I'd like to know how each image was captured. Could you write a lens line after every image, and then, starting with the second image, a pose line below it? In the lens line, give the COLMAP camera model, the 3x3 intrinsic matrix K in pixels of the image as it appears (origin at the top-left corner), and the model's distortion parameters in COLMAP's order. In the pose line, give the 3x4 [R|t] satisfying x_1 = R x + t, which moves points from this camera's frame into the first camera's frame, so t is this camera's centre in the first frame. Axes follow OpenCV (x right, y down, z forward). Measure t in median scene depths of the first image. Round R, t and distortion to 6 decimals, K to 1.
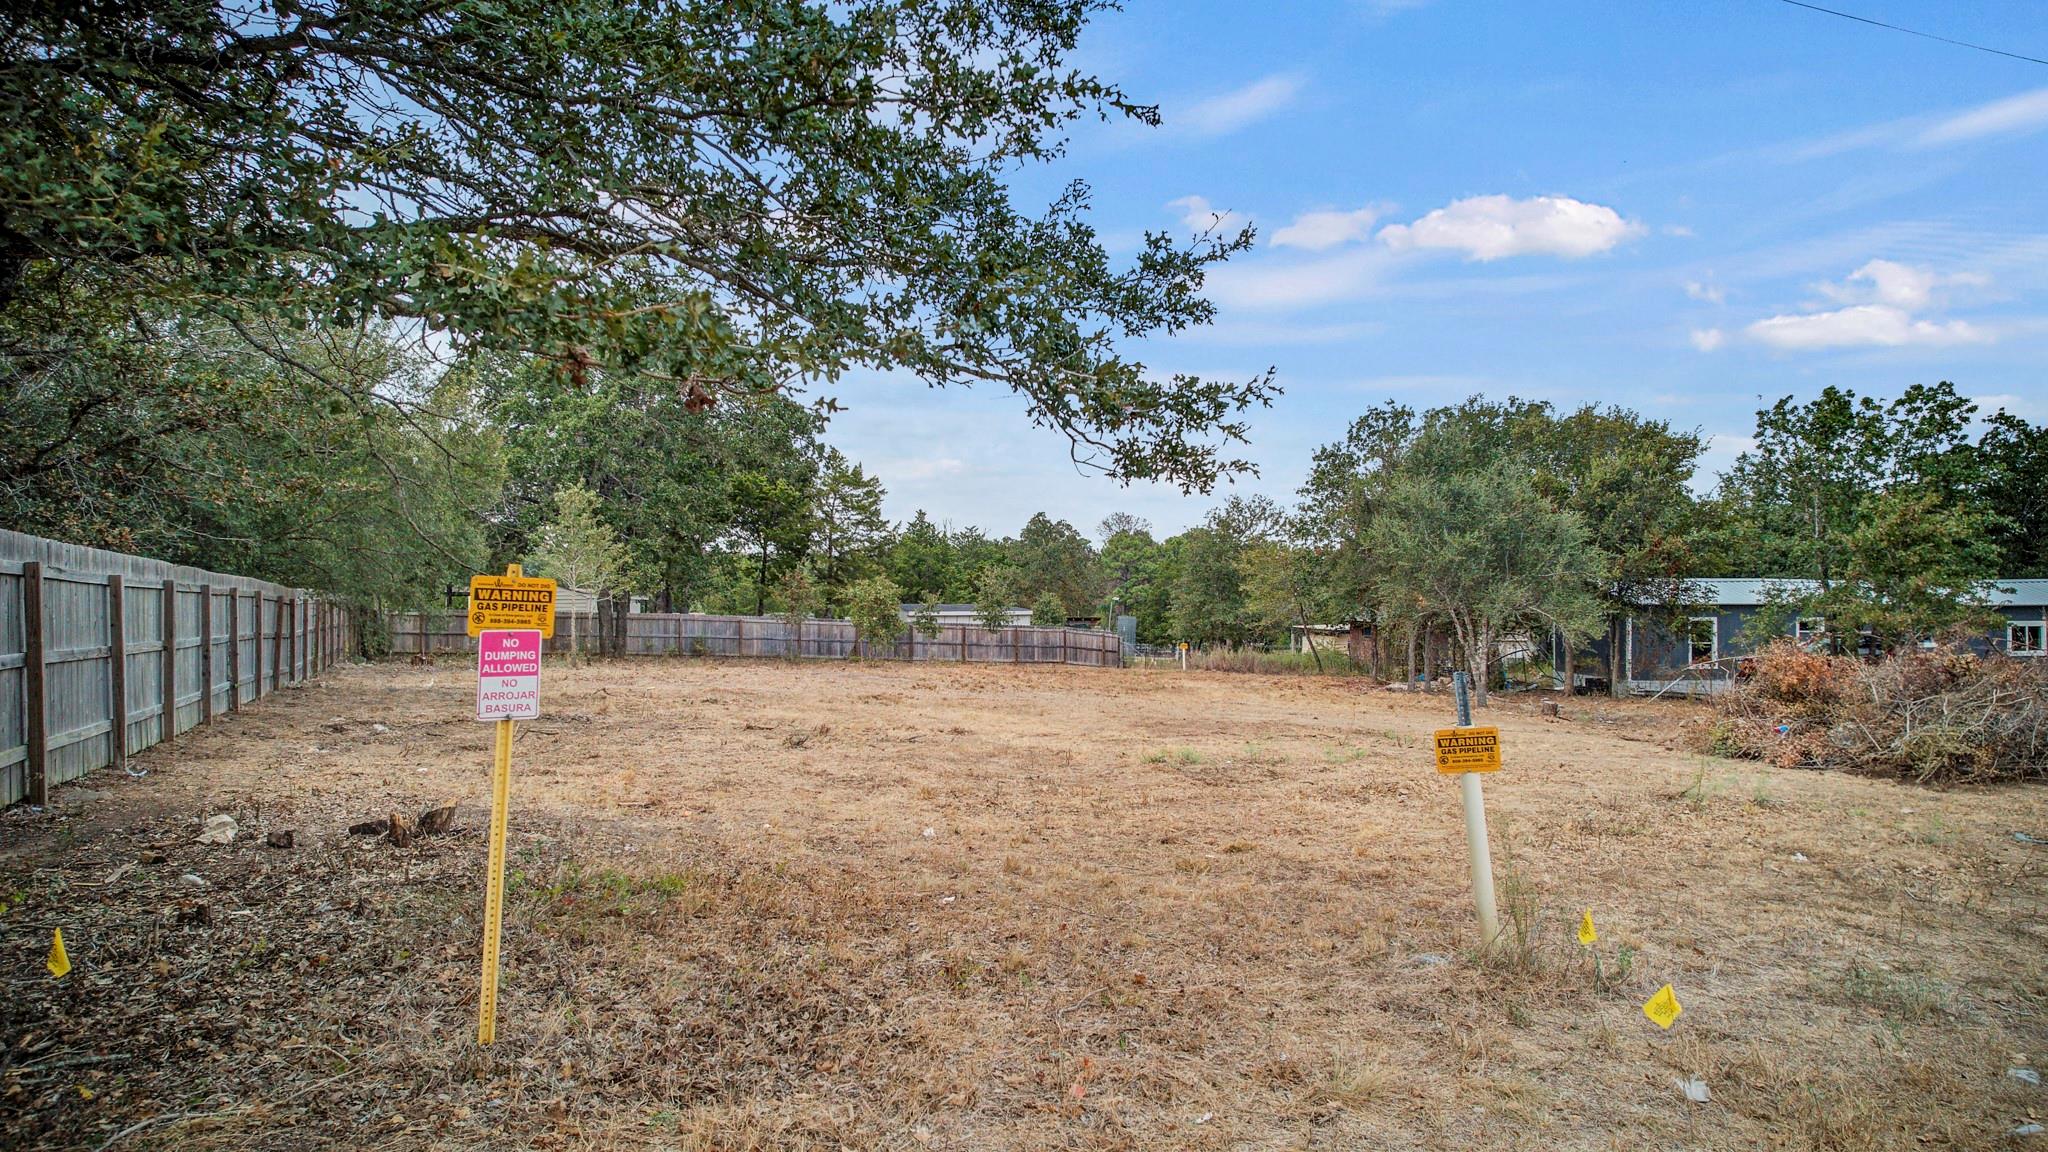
lens RADIAL K [[1336.5, 0, 1024.0], [0, 1336.5, 576.0], [0, 0, 1]] dist [-0.072929, 0.060683]
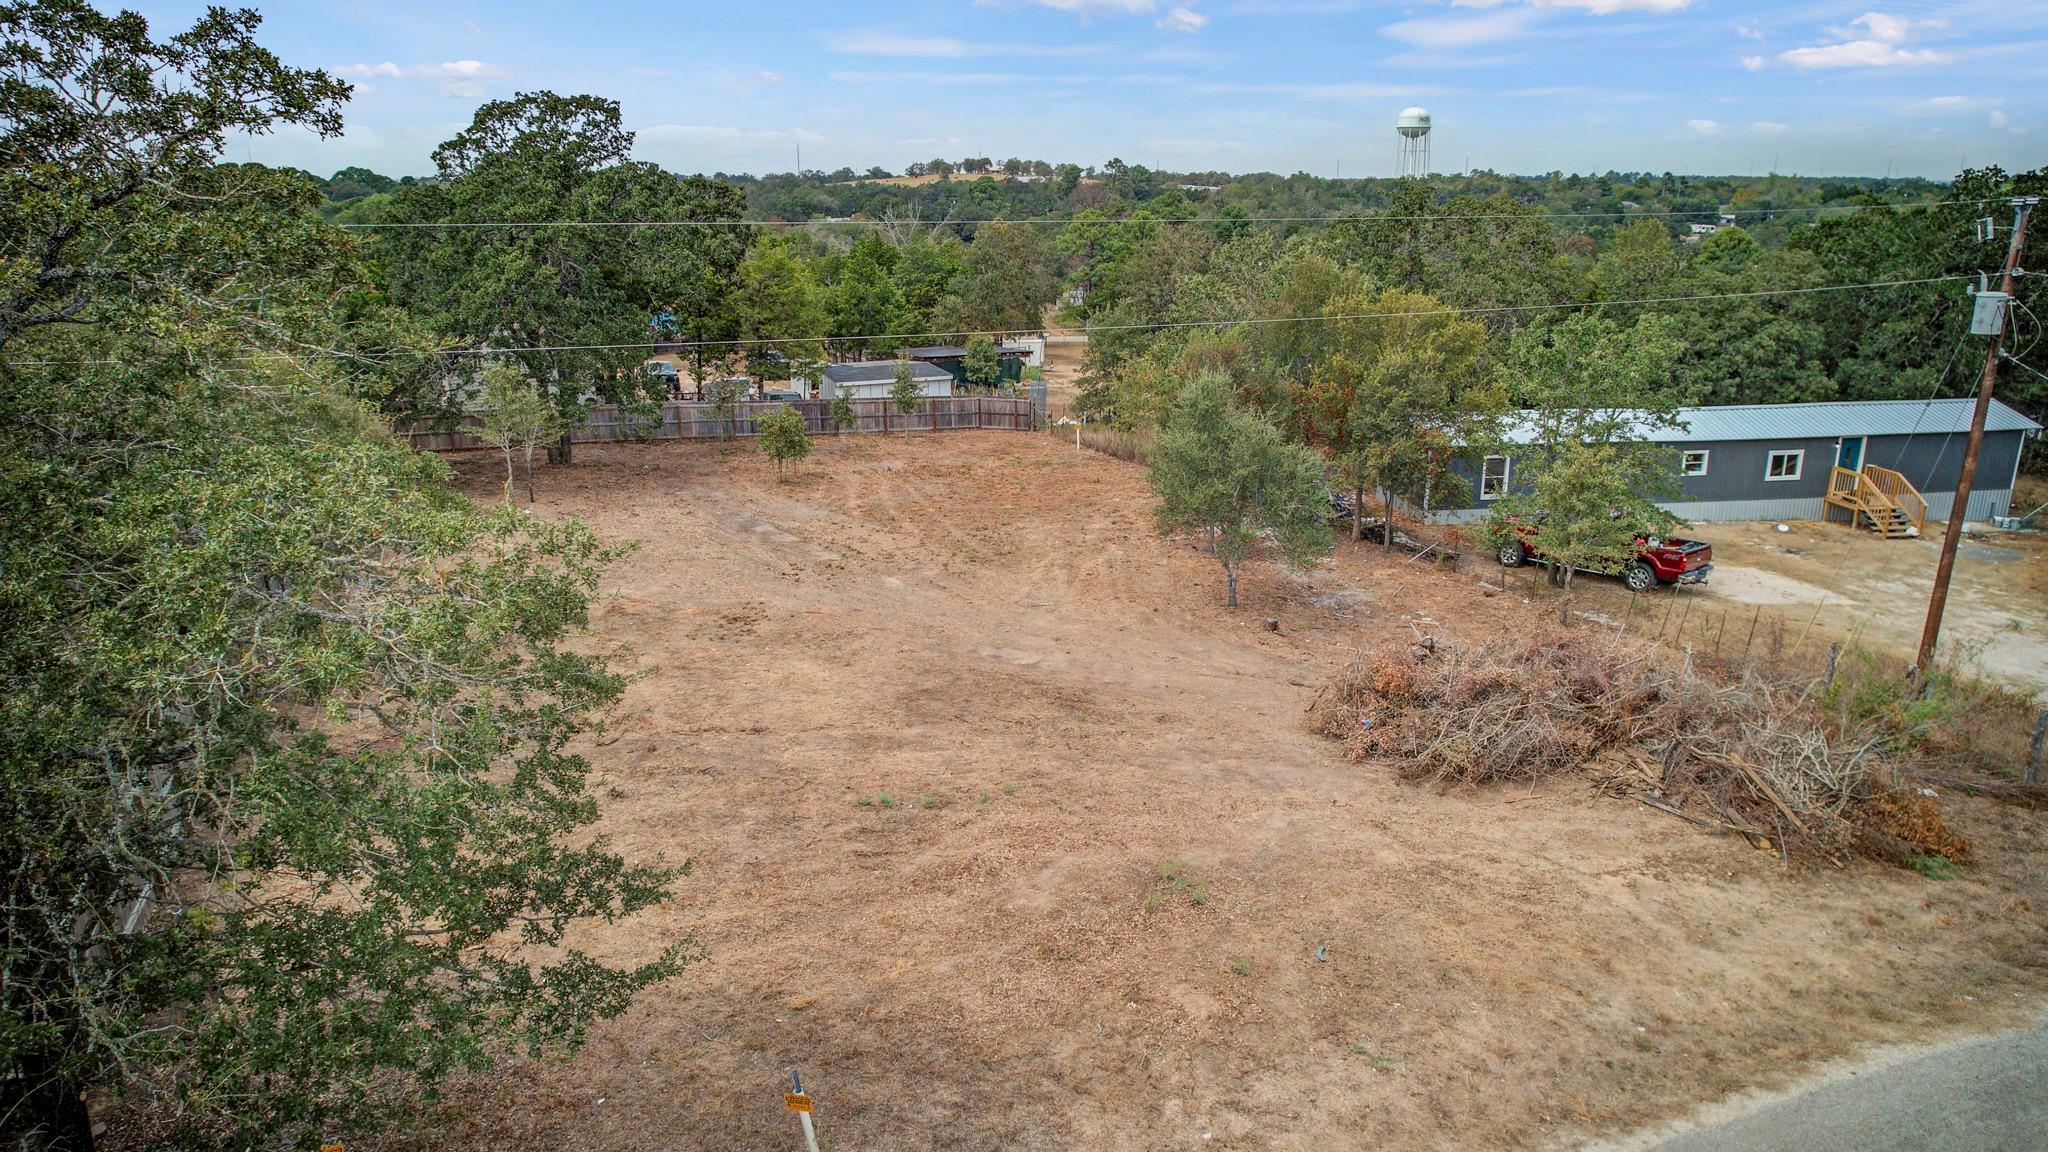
lens RADIAL K [[1332.6, 0, 1024.0], [0, 1332.6, 576.0], [0, 0, 1]] dist [-0.080395, 0.069529]
pose [[0.999968, -0.005958, -0.005300, 0.074382], [0.007222, 0.958441, 0.285201, -0.134530], [0.003380, -0.285230, 0.958453, -0.087171]]
